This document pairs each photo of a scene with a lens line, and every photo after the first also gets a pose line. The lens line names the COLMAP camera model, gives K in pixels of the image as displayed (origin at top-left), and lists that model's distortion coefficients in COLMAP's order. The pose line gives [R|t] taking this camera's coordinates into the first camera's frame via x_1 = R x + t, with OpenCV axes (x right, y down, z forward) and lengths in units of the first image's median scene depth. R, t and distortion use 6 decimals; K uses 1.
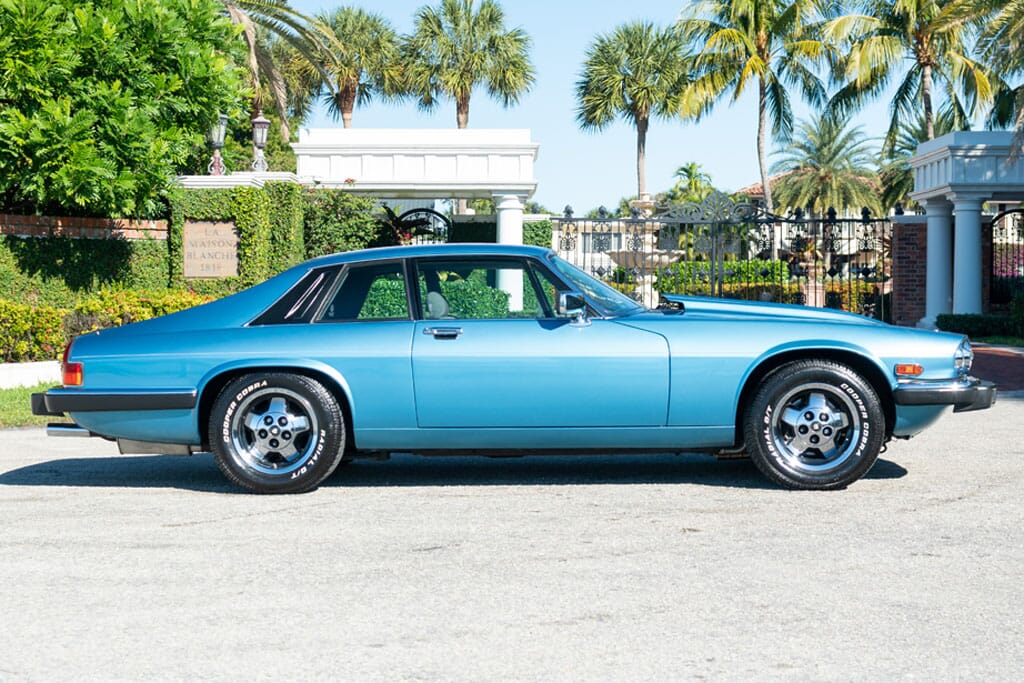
lens RADIAL K [[1586.0, 0, 512.0], [0, 1586.0, 341.5], [0, 0, 1]] dist [0.016275, 0.006586]
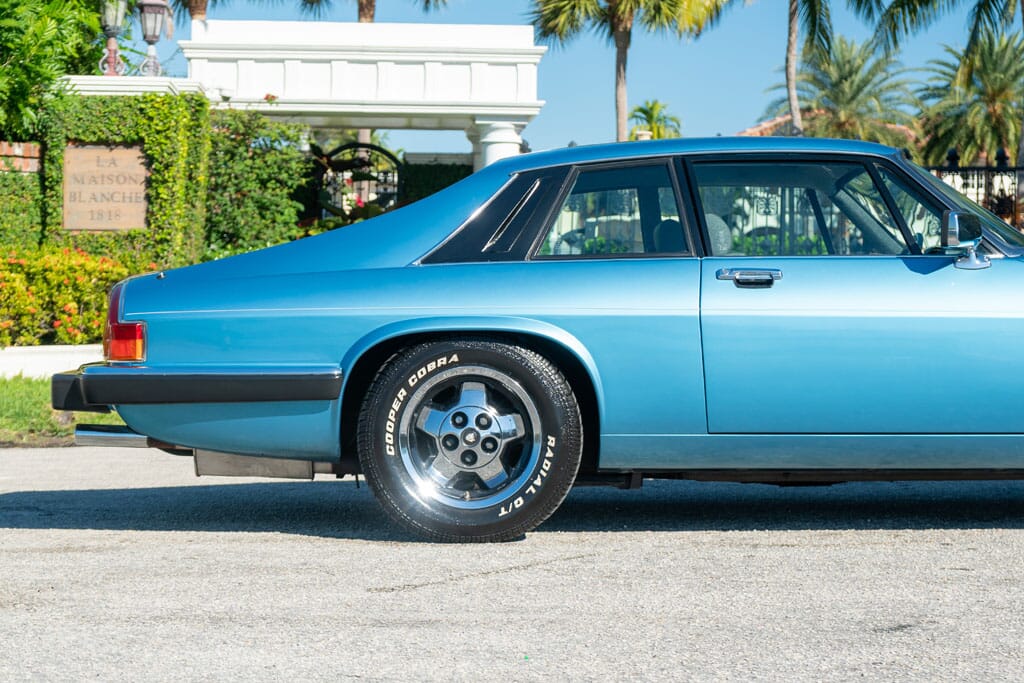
lens RADIAL K [[2251.2, 0, 512.0], [0, 2251.2, 341.5], [0, 0, 1]] dist [0.003185, 0.032905]
pose [[0.998598, 0.007955, 0.052324, -0.069491], [-0.007698, 0.999957, -0.005094, 0.009390], [-0.052363, 0.004684, 0.998617, 0.056209]]
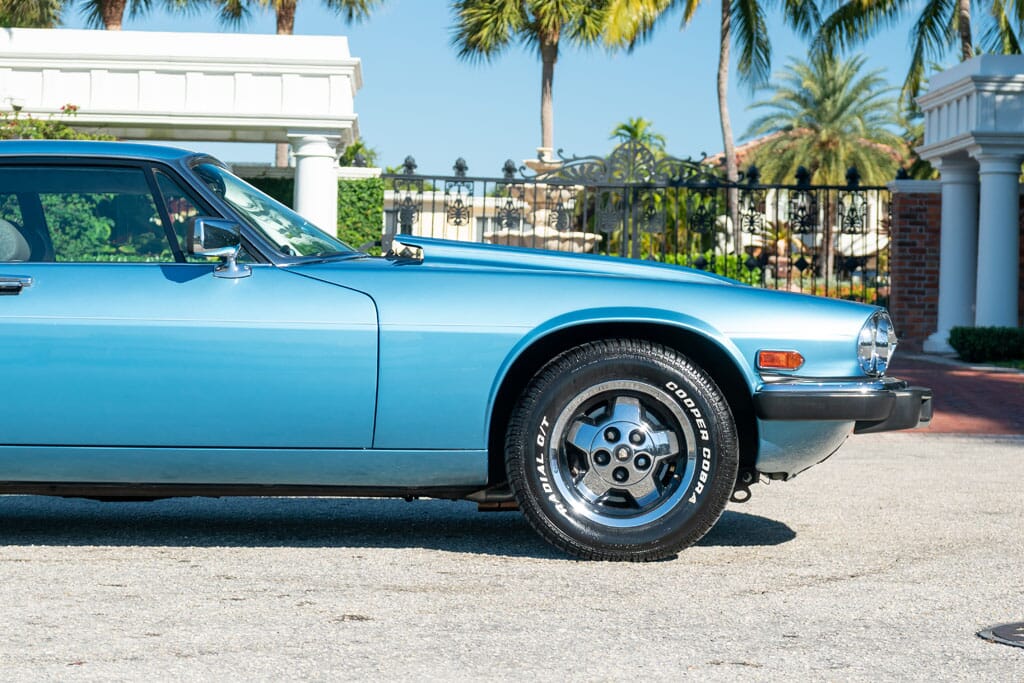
lens RADIAL K [[2305.8, 0, 439.5], [0, 2305.8, 342.1], [0, 0, 1]] dist [0.015045, 0.193335]
pose [[0.999425, 0.018698, 0.028278, 0.037509], [-0.018307, 0.999734, -0.014006, 0.009749], [-0.028533, 0.013480, 0.999502, 0.053441]]
